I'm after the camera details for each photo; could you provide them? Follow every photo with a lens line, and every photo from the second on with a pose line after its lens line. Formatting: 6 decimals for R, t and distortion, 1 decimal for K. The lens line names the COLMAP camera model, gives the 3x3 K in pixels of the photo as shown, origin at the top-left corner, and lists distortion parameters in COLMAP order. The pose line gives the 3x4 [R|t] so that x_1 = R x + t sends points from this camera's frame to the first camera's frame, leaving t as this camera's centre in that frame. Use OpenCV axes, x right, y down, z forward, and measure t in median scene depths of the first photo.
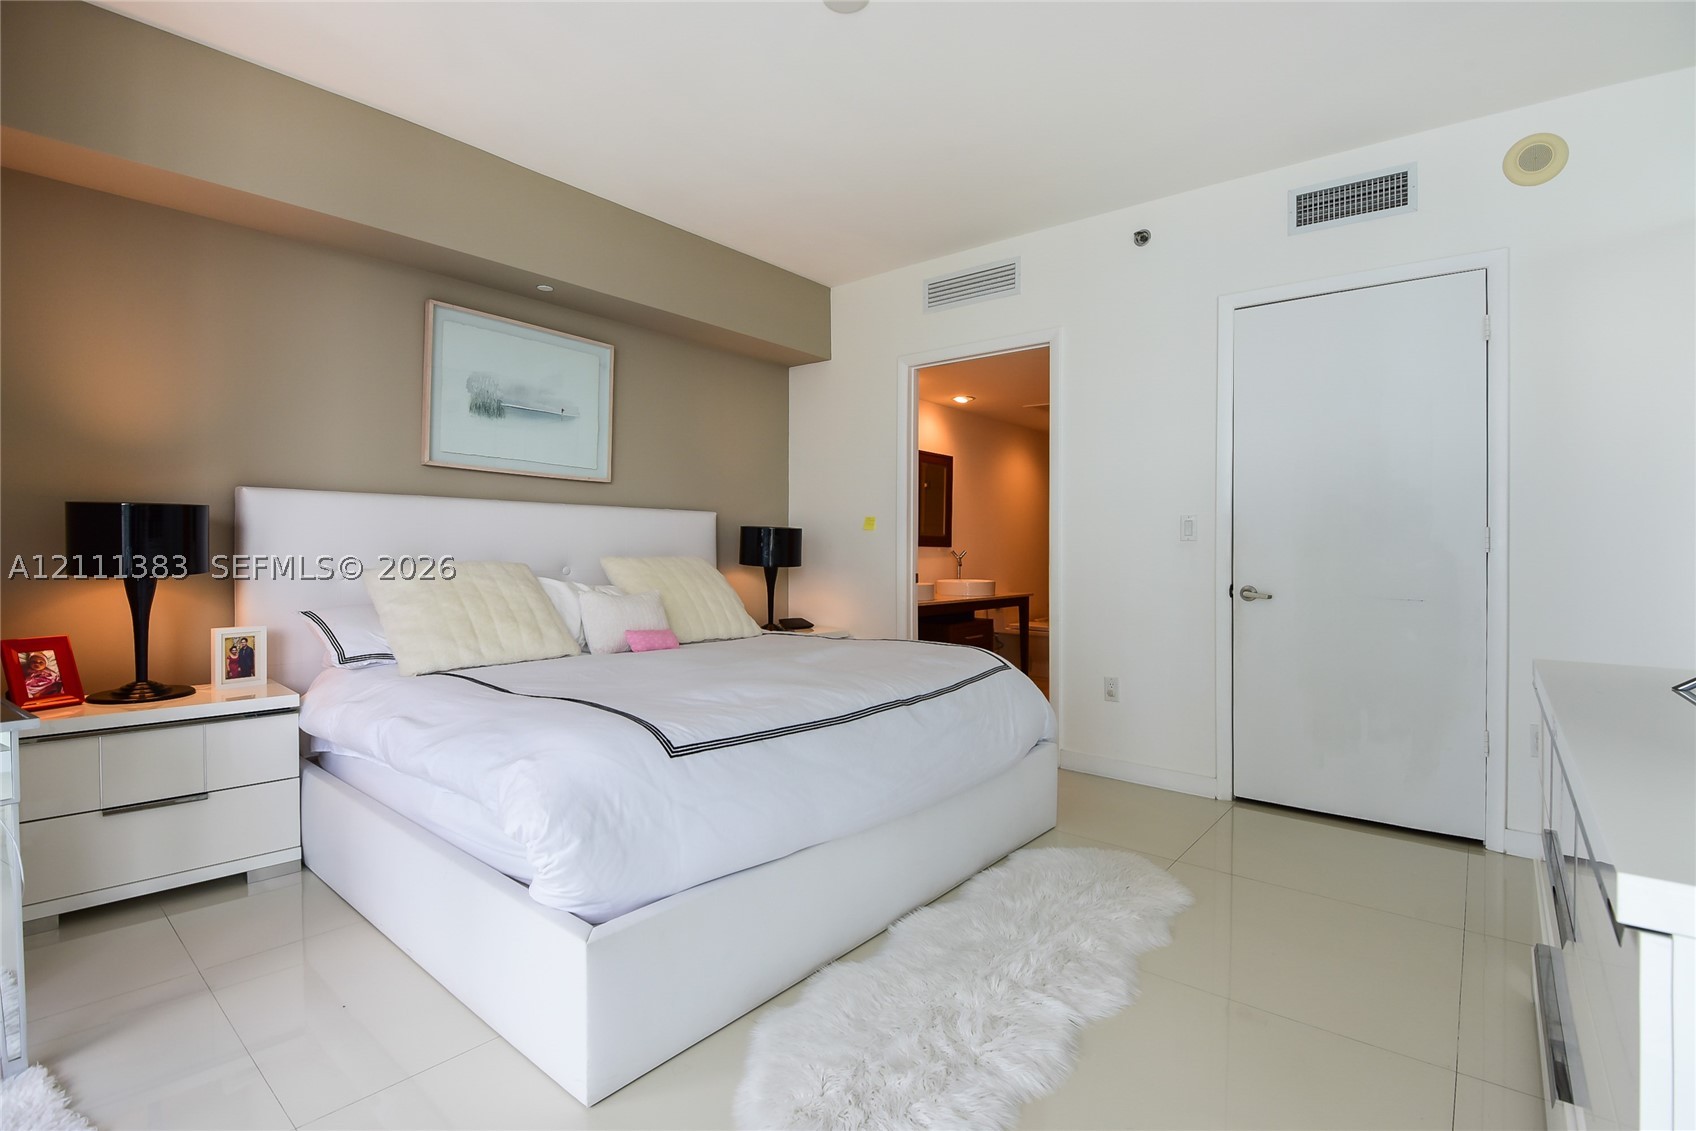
lens RADIAL K [[778.2, 0, 845.3], [0, 778.2, 557.4], [0, 0, 1]] dist [-0.025189, -0.000942]
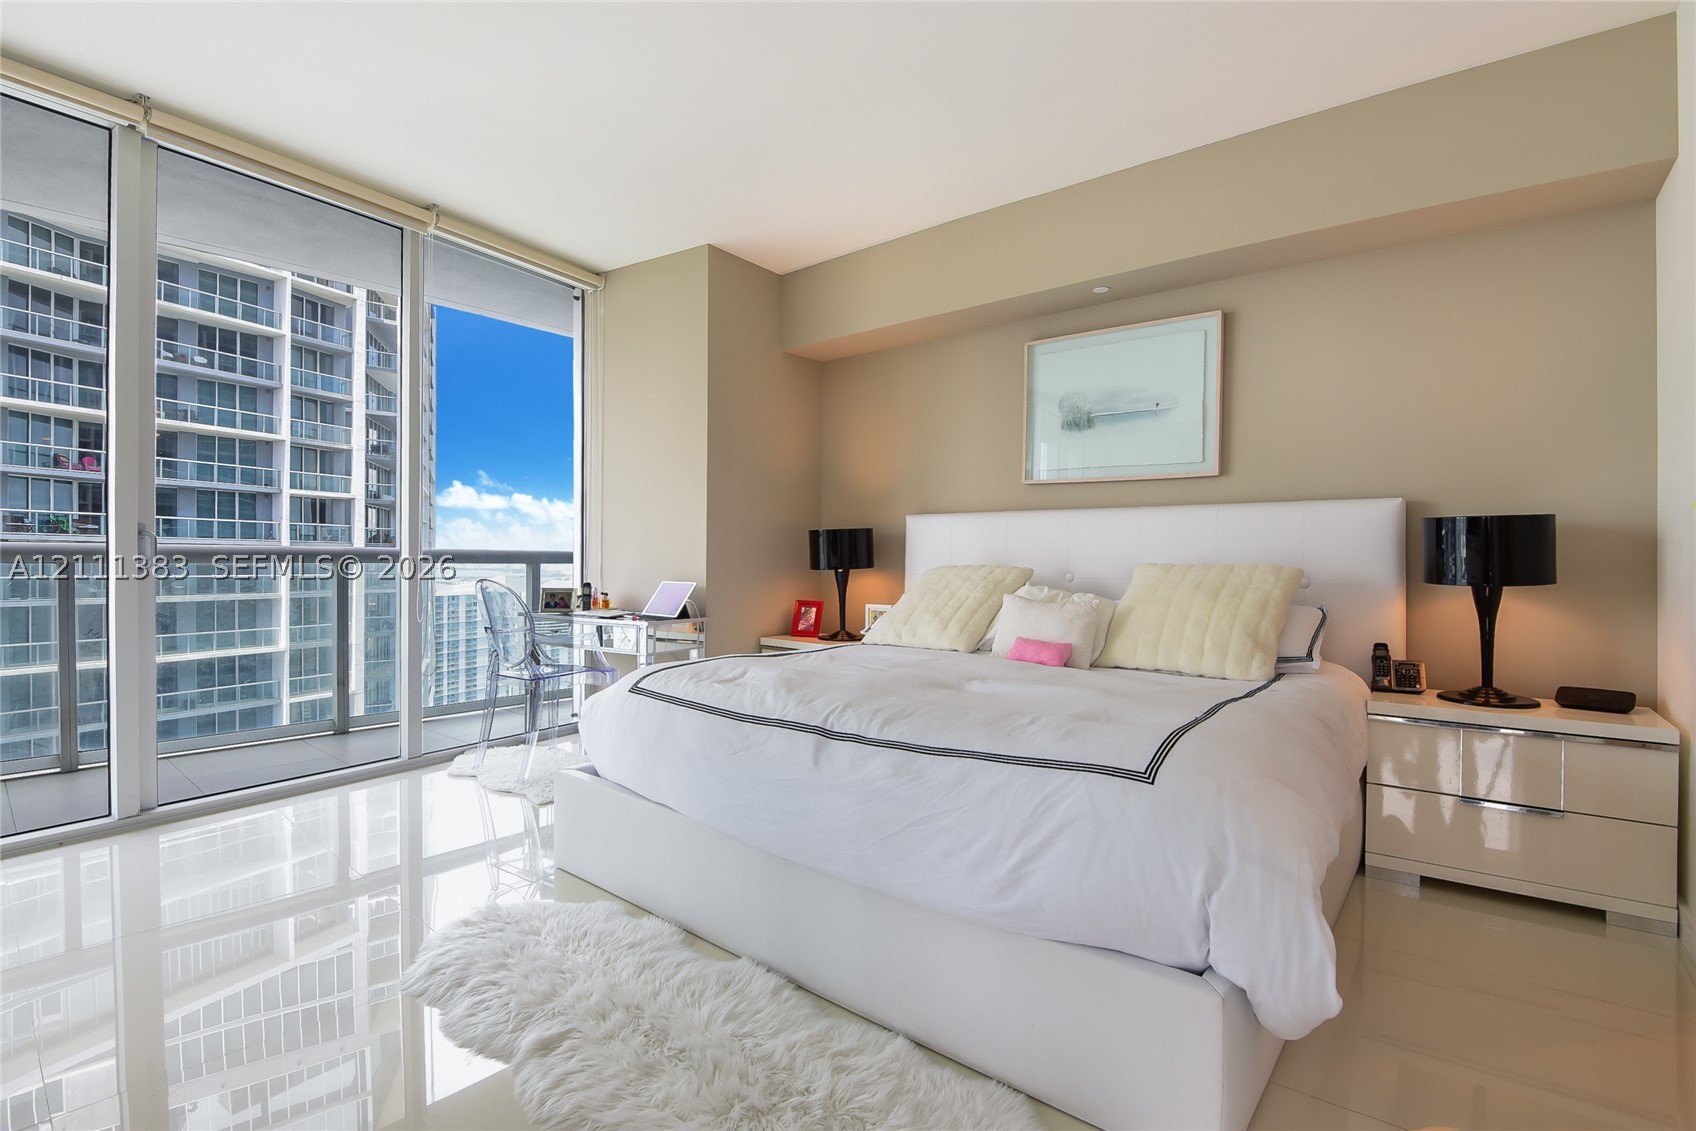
lens RADIAL K [[778.2, 0, 845.3], [0, 778.2, 557.4], [0, 0, 1]] dist [-0.025189, -0.000942]
pose [[0.012627, -0.001257, -0.999919, 0.590066], [-0.012479, 0.999921, -0.001414, -0.002286], [0.999842, 0.012495, 0.012610, 0.660852]]
